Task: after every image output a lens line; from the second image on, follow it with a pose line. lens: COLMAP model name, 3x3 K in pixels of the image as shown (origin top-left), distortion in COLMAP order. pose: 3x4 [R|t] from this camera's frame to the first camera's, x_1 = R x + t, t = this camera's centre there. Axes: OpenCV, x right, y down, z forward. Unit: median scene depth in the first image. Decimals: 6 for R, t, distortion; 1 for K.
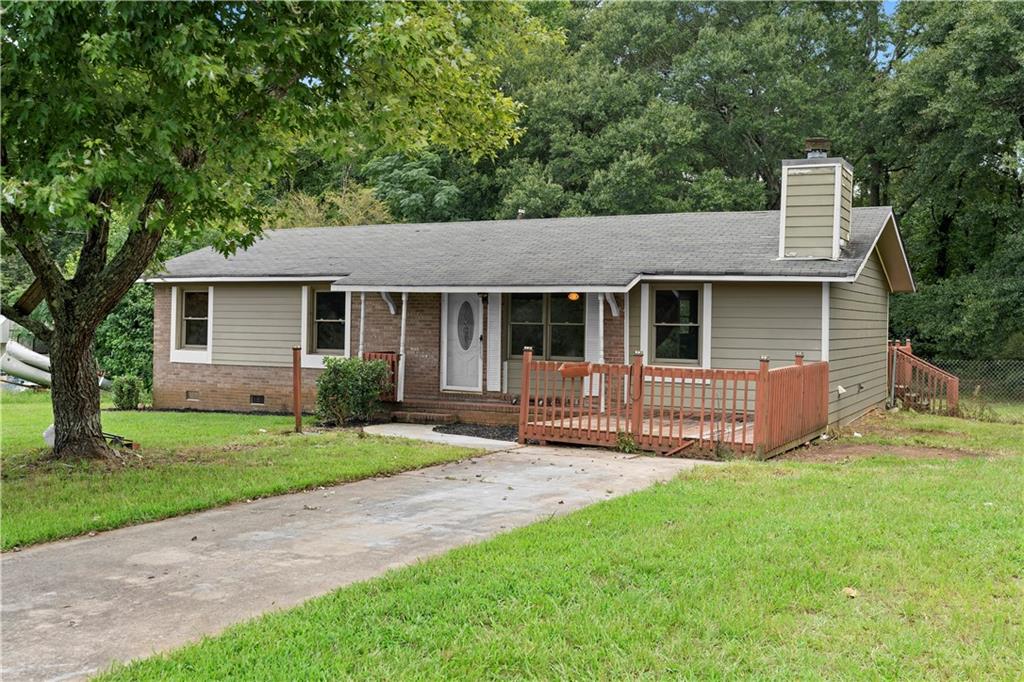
lens RADIAL K [[976.6, 0, 512.0], [0, 976.6, 341.0], [0, 0, 1]] dist [0.003483, -0.010230]
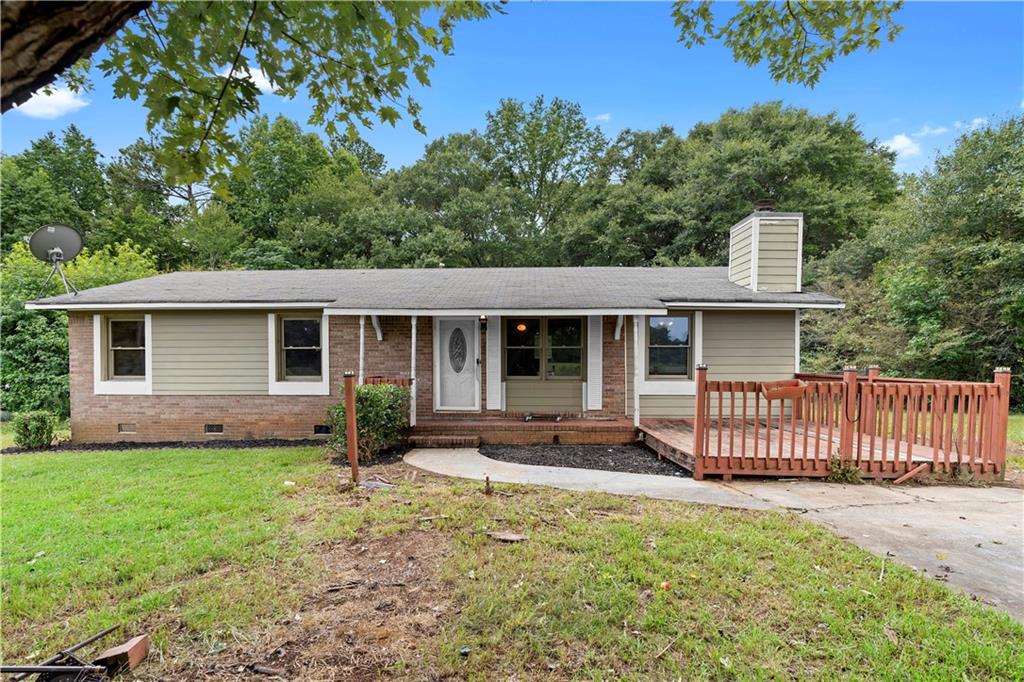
lens RADIAL K [[488.7, 0, 551.3], [0, 488.7, 376.3], [0, 0, 1]] dist [-0.007250, 0.001094]
pose [[0.896384, -0.029253, 0.442312, -0.180232], [0.020884, 0.999499, 0.023779, 0.002107], [-0.442786, -0.012078, 0.896546, 0.427182]]
